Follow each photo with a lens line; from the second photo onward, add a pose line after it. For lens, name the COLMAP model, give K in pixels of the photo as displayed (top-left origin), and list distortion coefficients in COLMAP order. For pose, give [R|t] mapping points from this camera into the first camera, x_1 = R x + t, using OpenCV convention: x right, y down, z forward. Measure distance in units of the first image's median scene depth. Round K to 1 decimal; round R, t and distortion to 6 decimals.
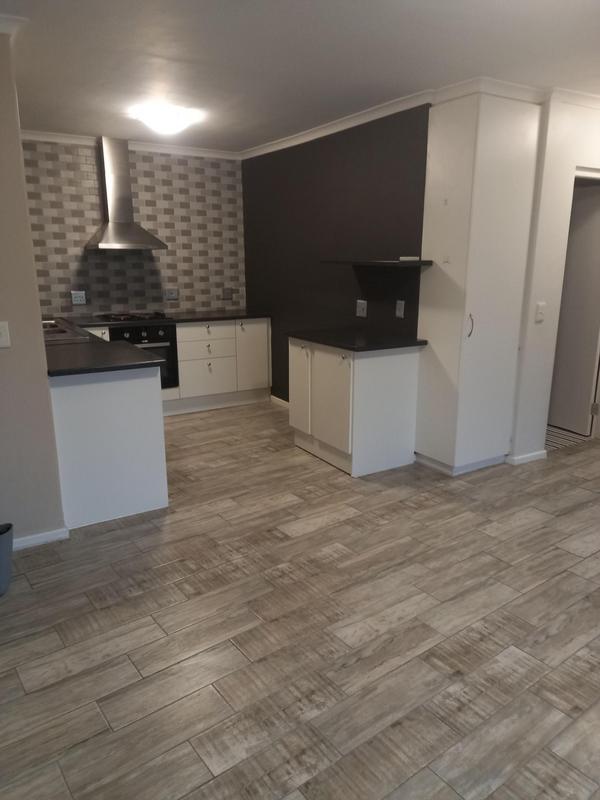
lens RADIAL K [[586.3, 0, 300.0], [0, 586.3, 400.0], [0, 0, 1]] dist [0.063261, -0.061067]
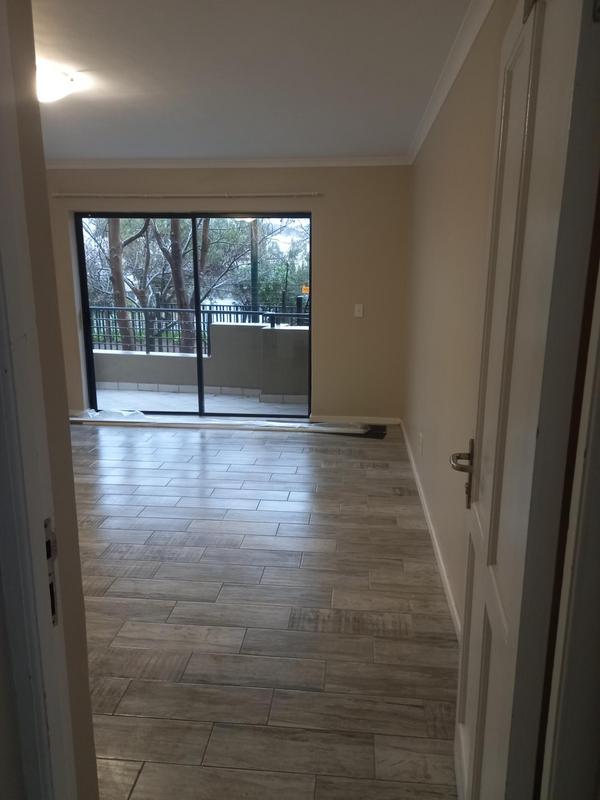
lens RADIAL K [[586.3, 0, 300.0], [0, 586.3, 400.0], [0, 0, 1]] dist [0.063261, -0.061067]
pose [[-0.735847, -0.152038, 0.659859, -1.148307], [0.152394, 0.912286, 0.380144, -0.343601], [-0.659777, 0.380286, -0.648133, 1.386819]]
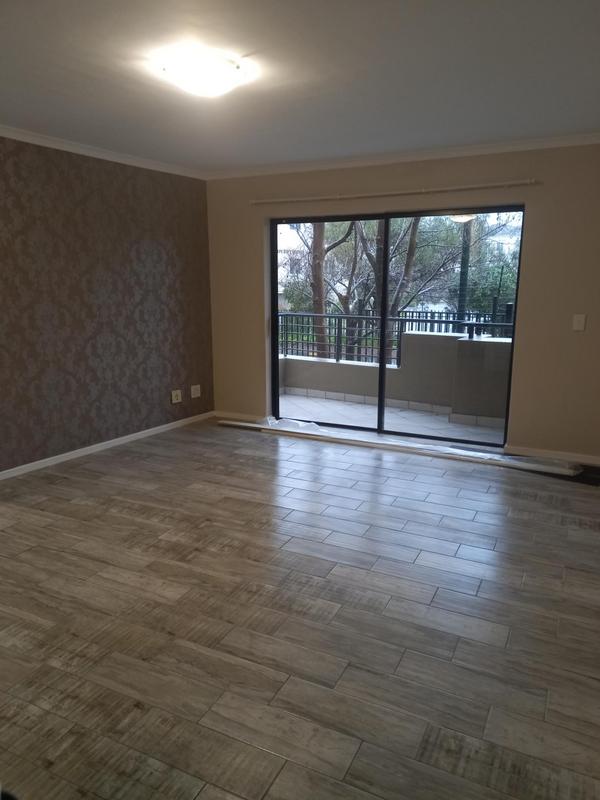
lens RADIAL K [[586.3, 0, 300.0], [0, 586.3, 400.0], [0, 0, 1]] dist [0.063261, -0.061067]
pose [[-0.450618, -0.187184, 0.872872, -1.023327], [0.211496, 0.927549, 0.308094, -0.282187], [-0.867302, 0.323442, -0.378382, 1.144689]]
